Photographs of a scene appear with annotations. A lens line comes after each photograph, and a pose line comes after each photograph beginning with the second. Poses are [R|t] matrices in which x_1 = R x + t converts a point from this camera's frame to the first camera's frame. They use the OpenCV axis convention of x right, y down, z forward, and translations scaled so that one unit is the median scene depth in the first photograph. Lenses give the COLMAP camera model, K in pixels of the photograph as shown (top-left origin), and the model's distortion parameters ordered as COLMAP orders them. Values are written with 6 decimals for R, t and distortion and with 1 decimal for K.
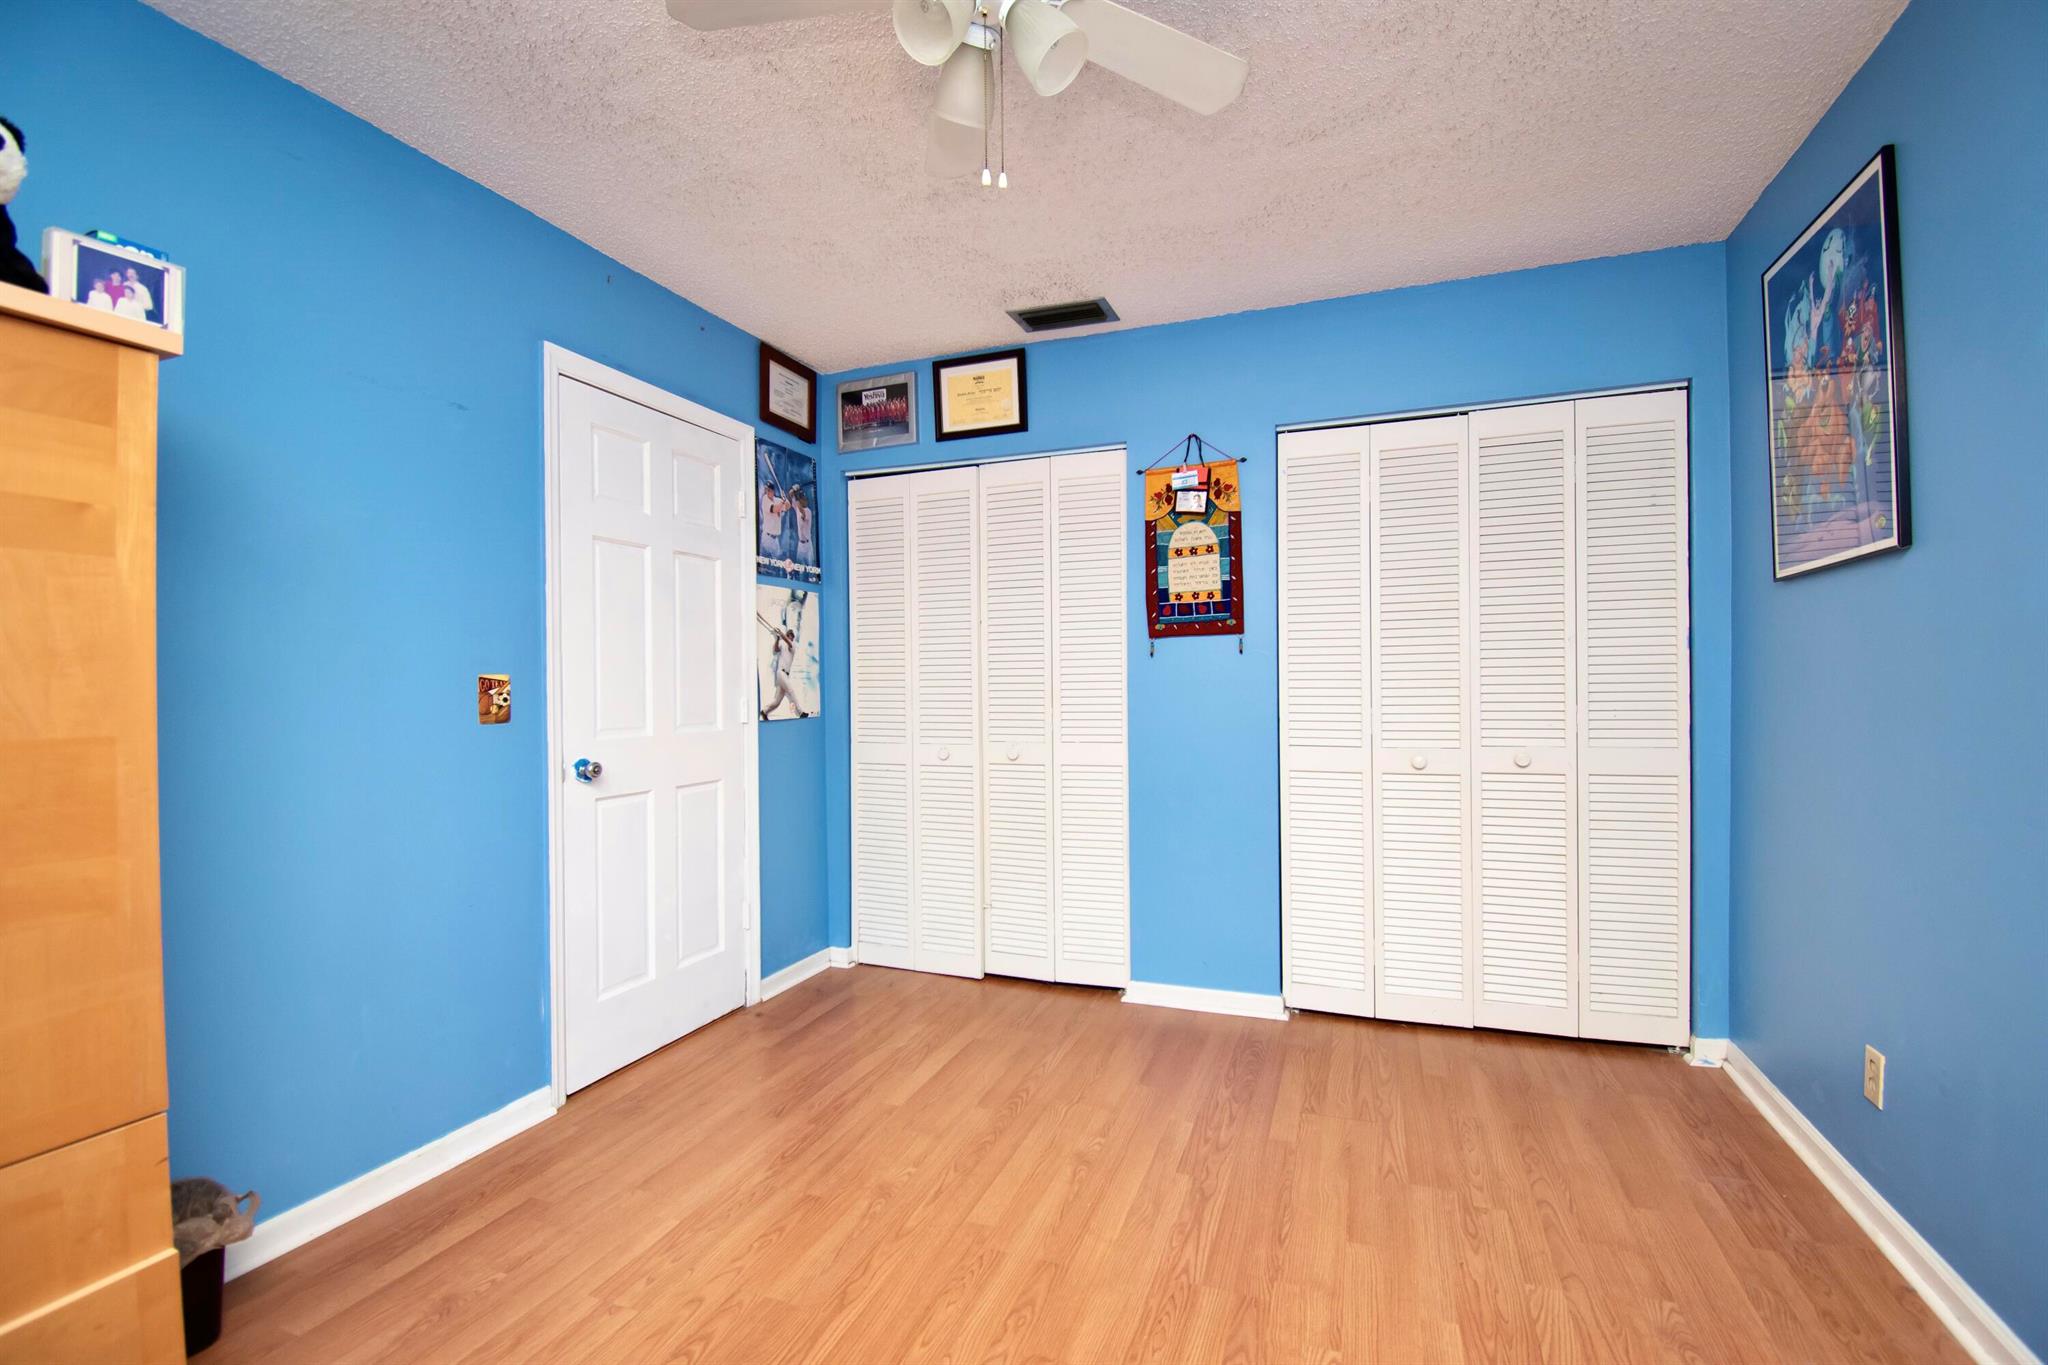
lens RADIAL K [[924.9, 0, 1028.1], [0, 924.9, 691.6], [0, 0, 1]] dist [-0.000580, -0.000220]
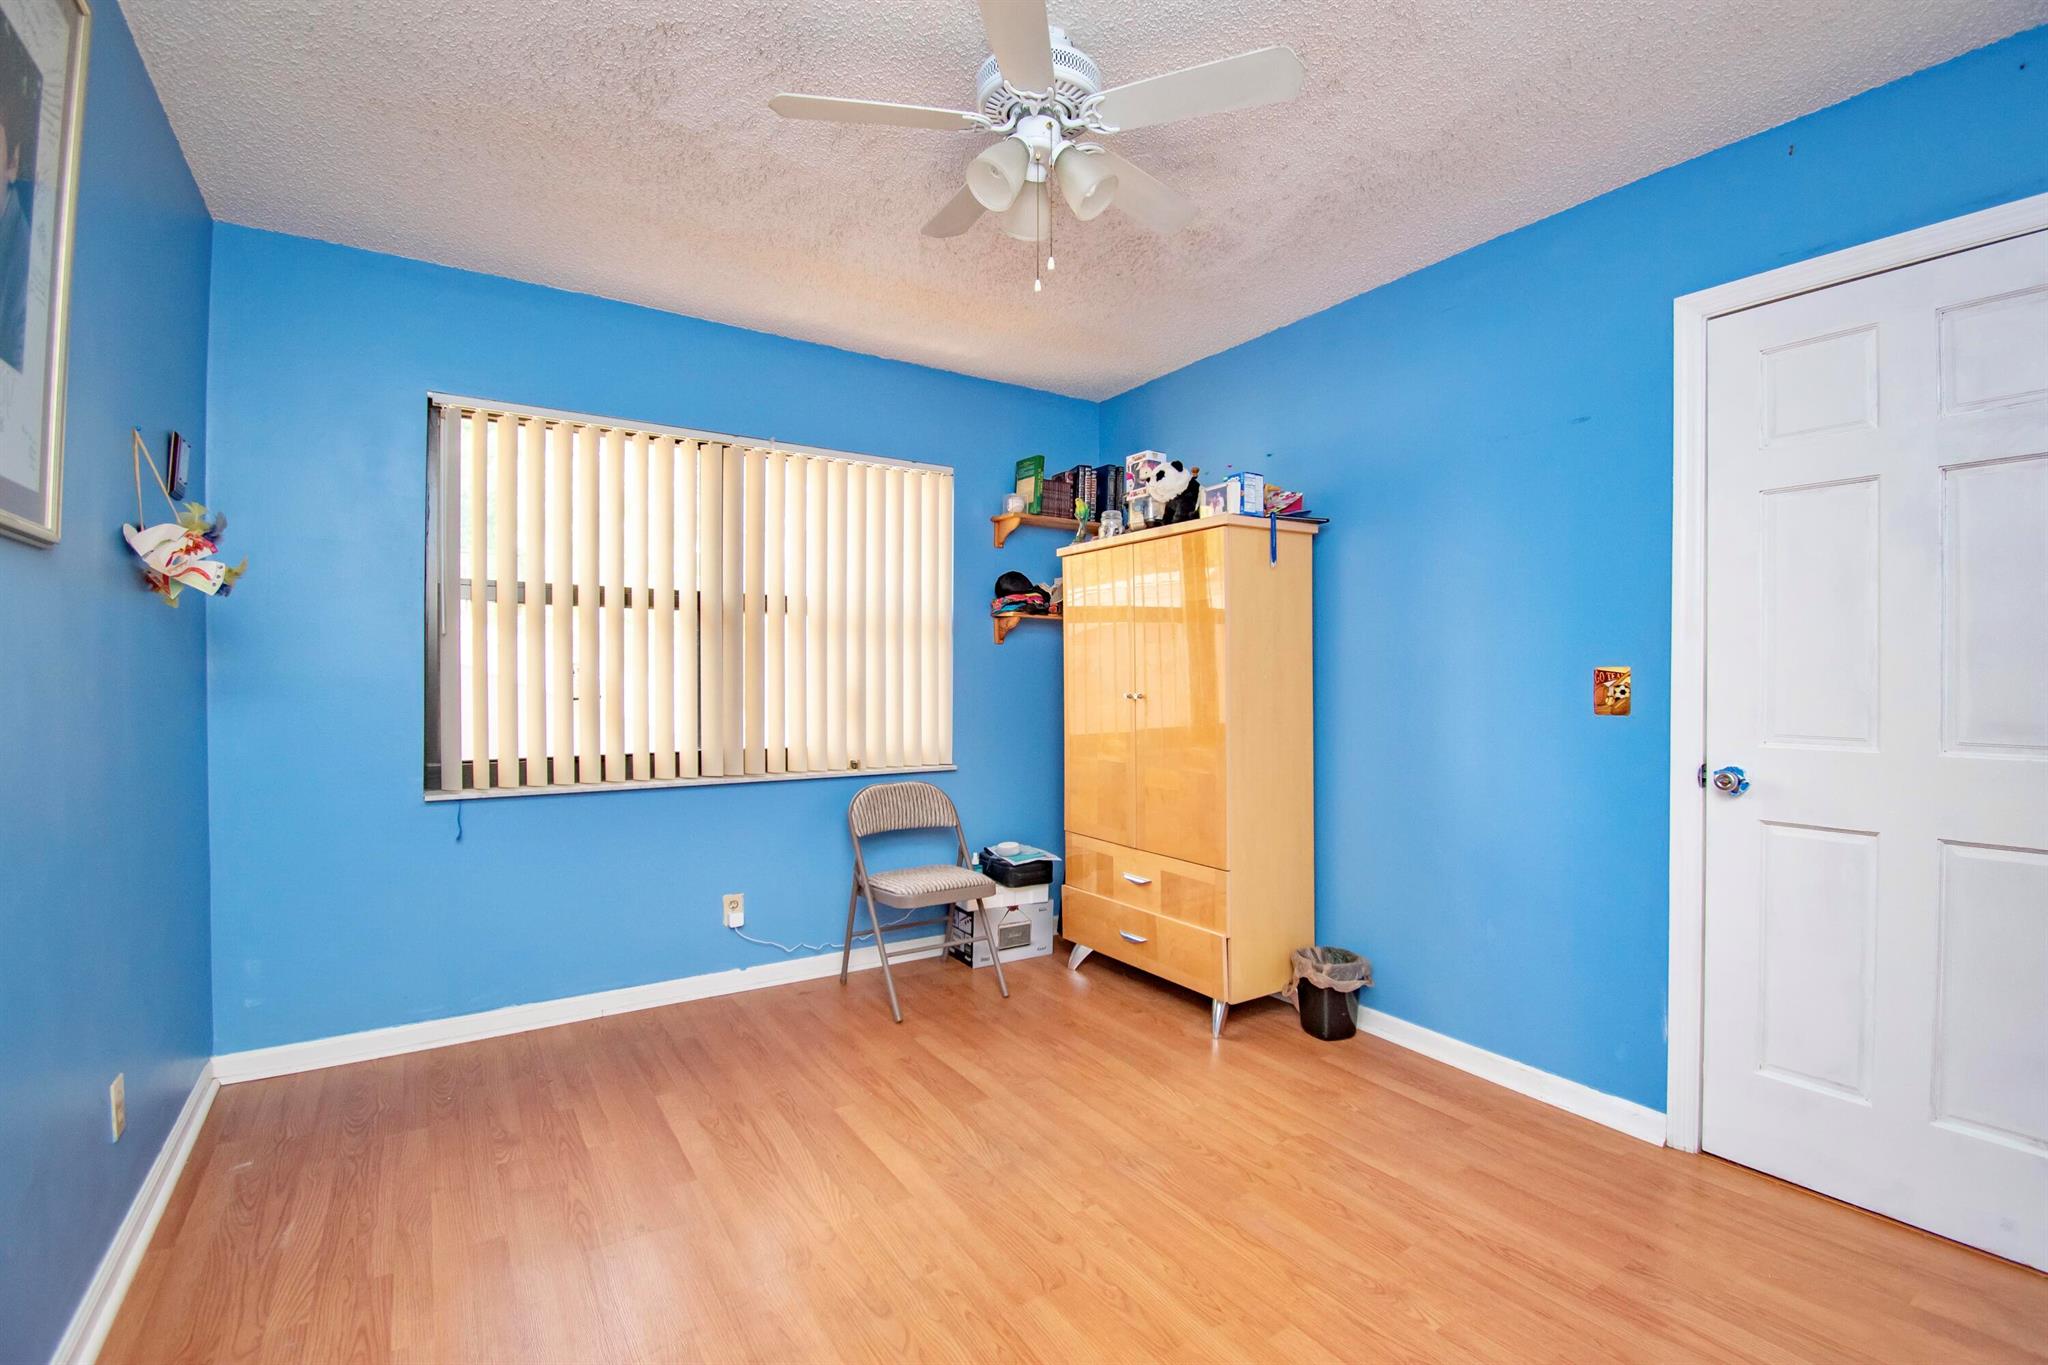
lens RADIAL K [[897.9, 0, 1024.0], [0, 897.9, 682.5], [0, 0, 1]] dist [-0.001515, -0.000282]
pose [[-0.592964, 0.014768, -0.805093, 0.608207], [-0.001751, 0.999806, 0.019629, -0.019843], [0.805227, 0.013049, -0.592823, 1.078789]]
